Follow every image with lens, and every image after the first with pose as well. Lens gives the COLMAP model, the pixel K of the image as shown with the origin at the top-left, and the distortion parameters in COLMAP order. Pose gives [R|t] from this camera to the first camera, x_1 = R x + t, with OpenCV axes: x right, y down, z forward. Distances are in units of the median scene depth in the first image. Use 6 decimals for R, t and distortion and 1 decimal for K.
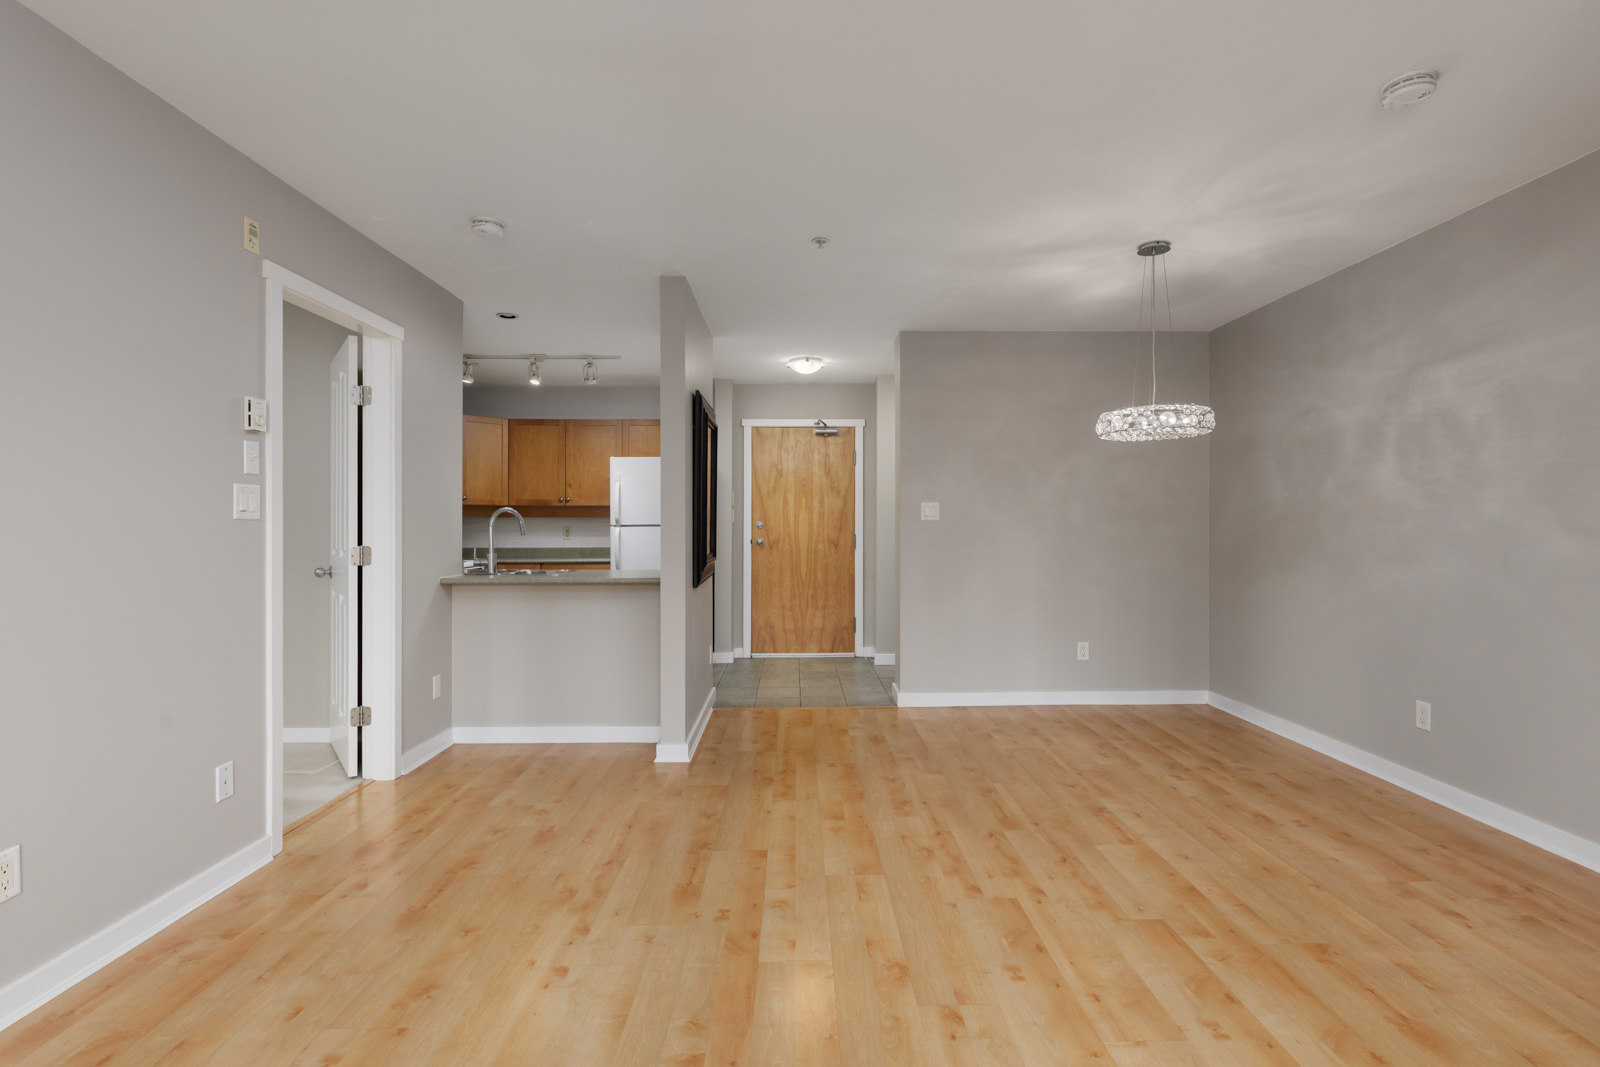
lens RADIAL K [[763.7, 0, 801.9], [0, 763.7, 526.3], [0, 0, 1]] dist [0.004397, -0.003075]
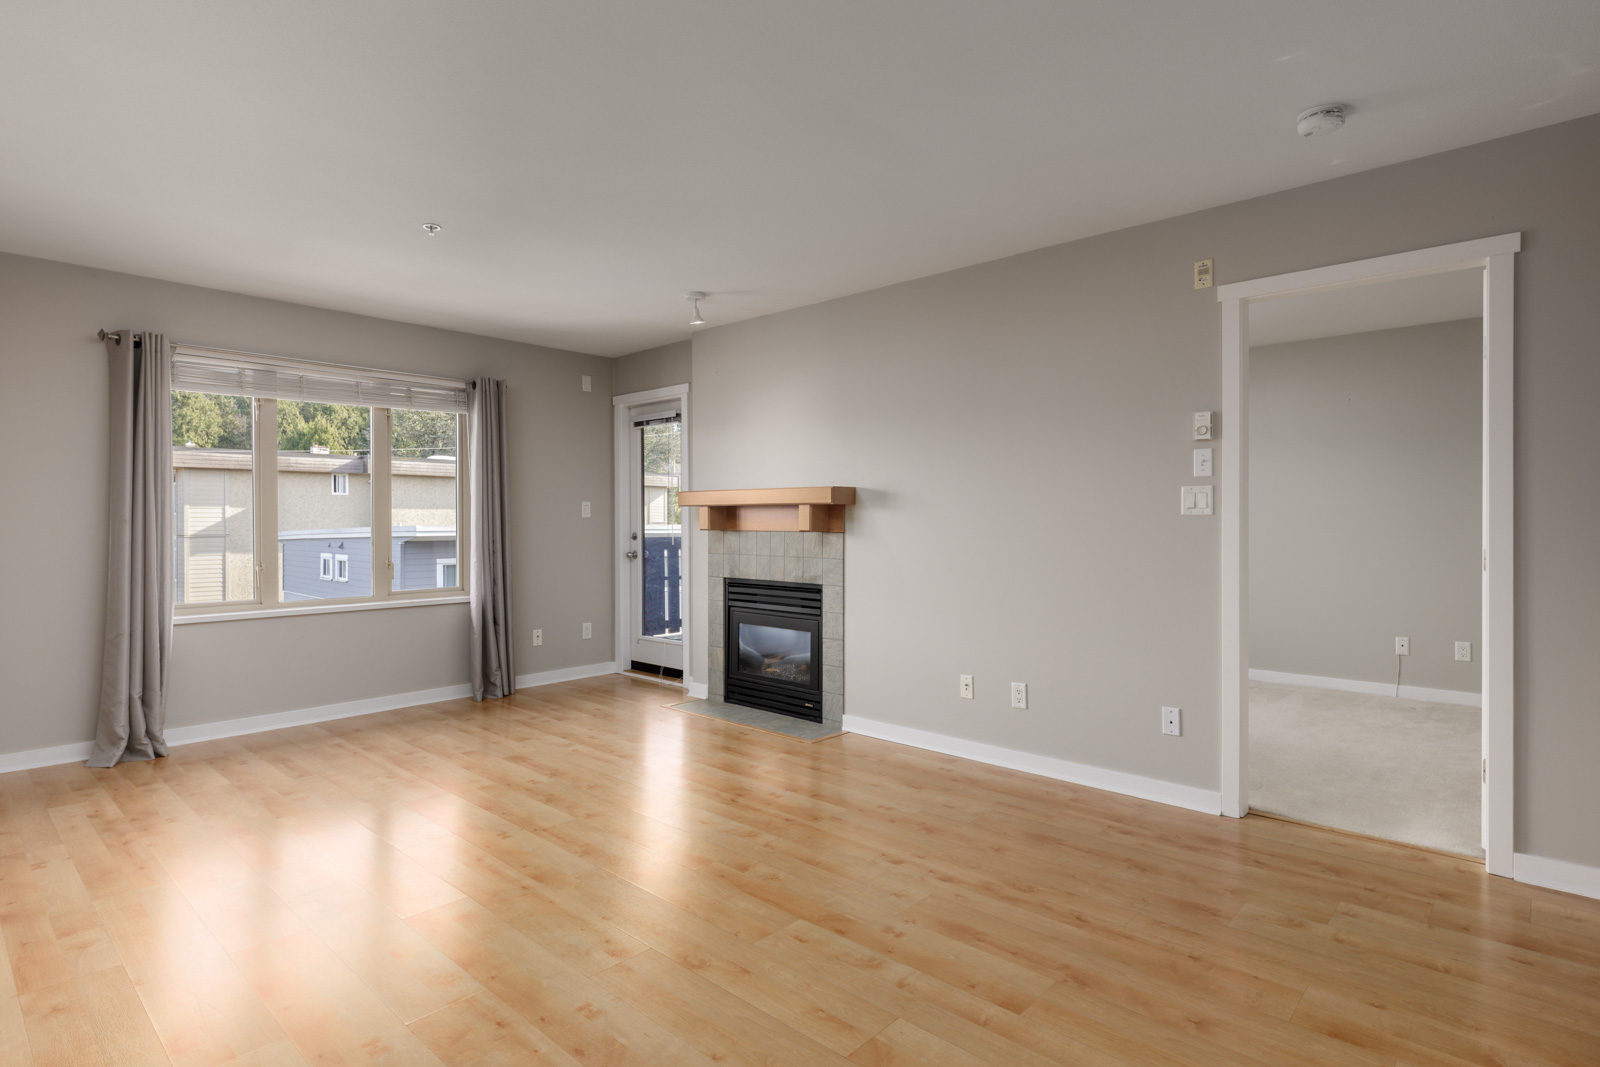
lens RADIAL K [[815.4, 0, 813.9], [0, 815.4, 528.6], [0, 0, 1]] dist [0.004387, 0.003394]
pose [[-0.672803, 0.008889, -0.739769, 0.578494], [0.001828, 0.999945, 0.010353, -0.002305], [0.739820, 0.005613, -0.672782, 1.311896]]
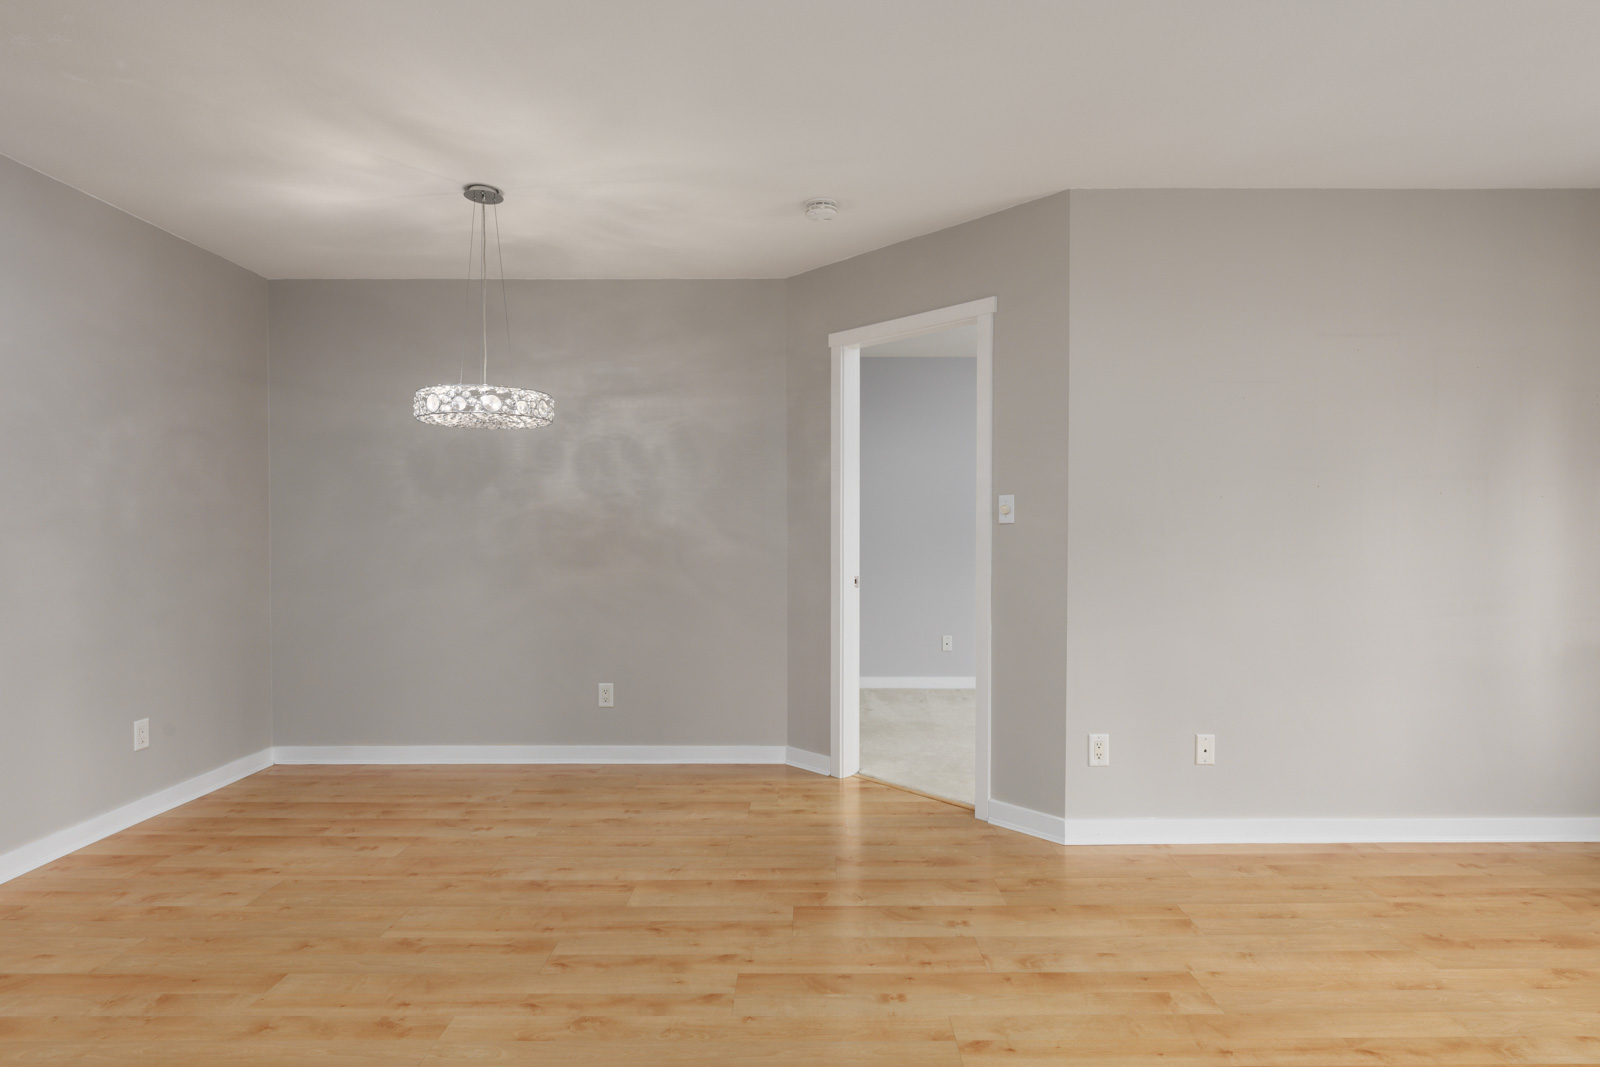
lens RADIAL K [[856.5, 0, 806.0], [0, 856.5, 544.1], [0, 0, 1]] dist [0.001572, -0.000309]
pose [[-0.000288, -0.012187, 0.999926, -0.557704], [0.001068, 0.999925, 0.012187, 0.001193], [-0.999999, 0.001071, -0.000274, 0.783359]]
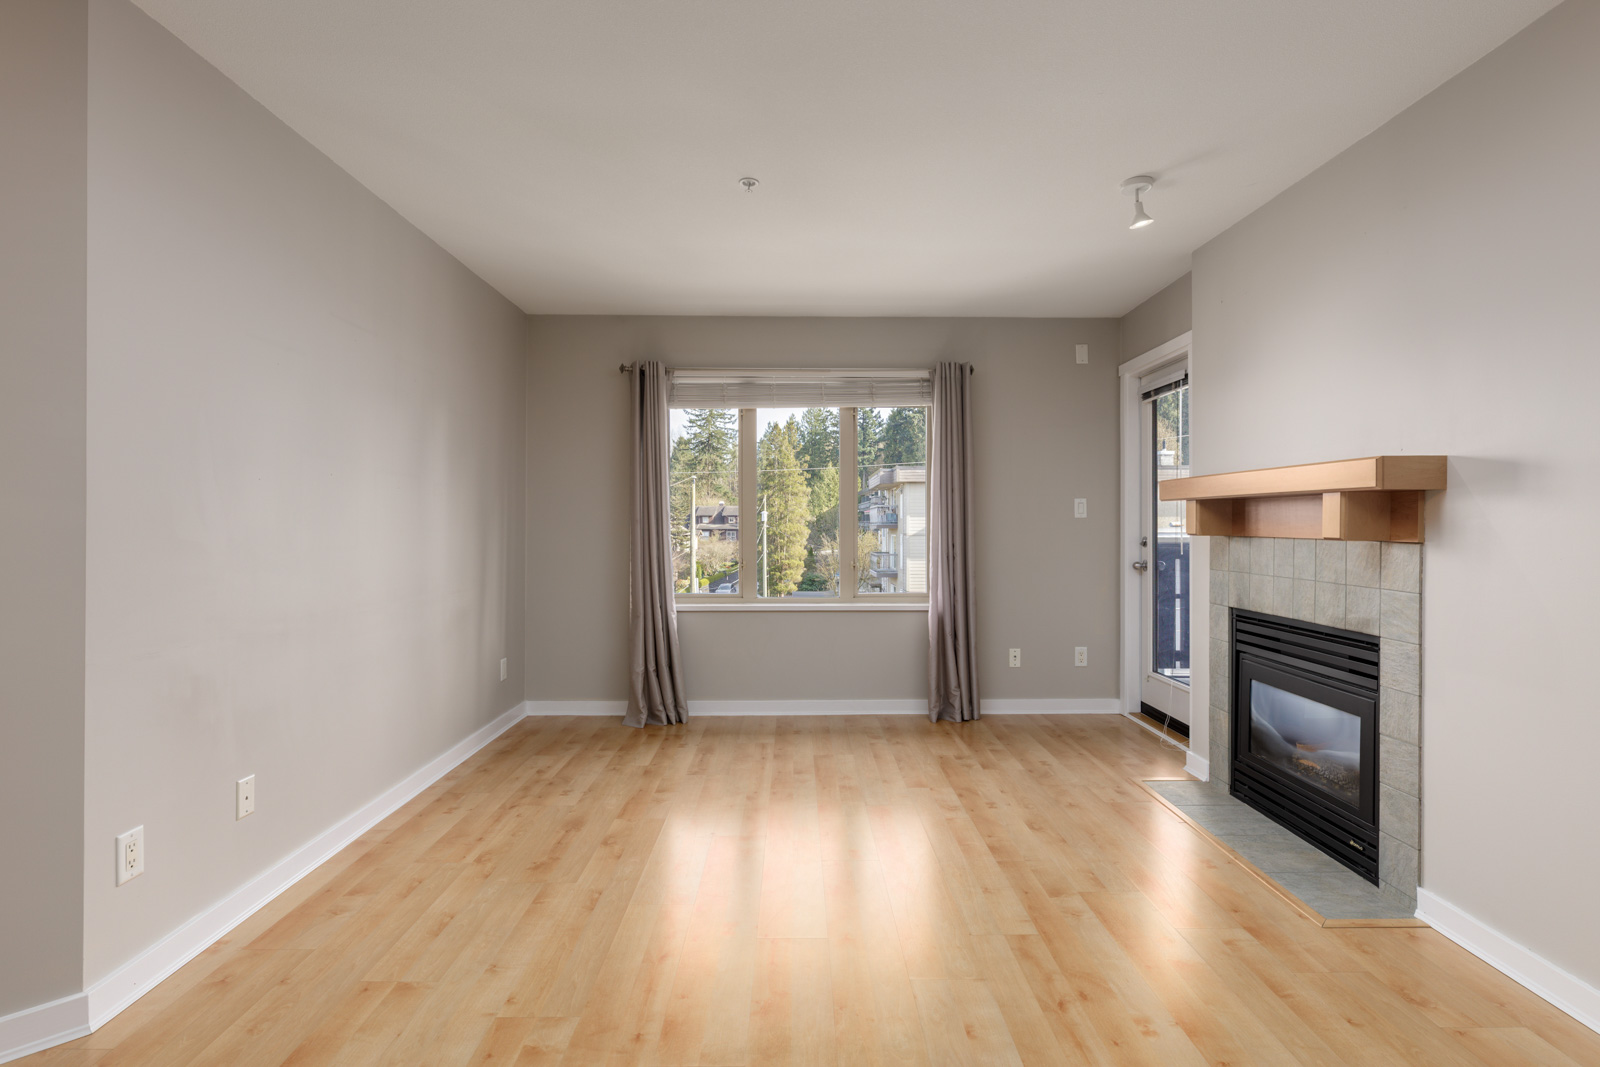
lens RADIAL K [[763.7, 0, 809.7], [0, 763.7, 526.3], [0, 0, 1]] dist [0.004397, -0.003075]
pose [[-0.999960, 0.001286, -0.008865, -0.011448], [0.001257, 0.999994, 0.003308, 0.001630], [0.008869, 0.003297, -0.999955, 1.063276]]
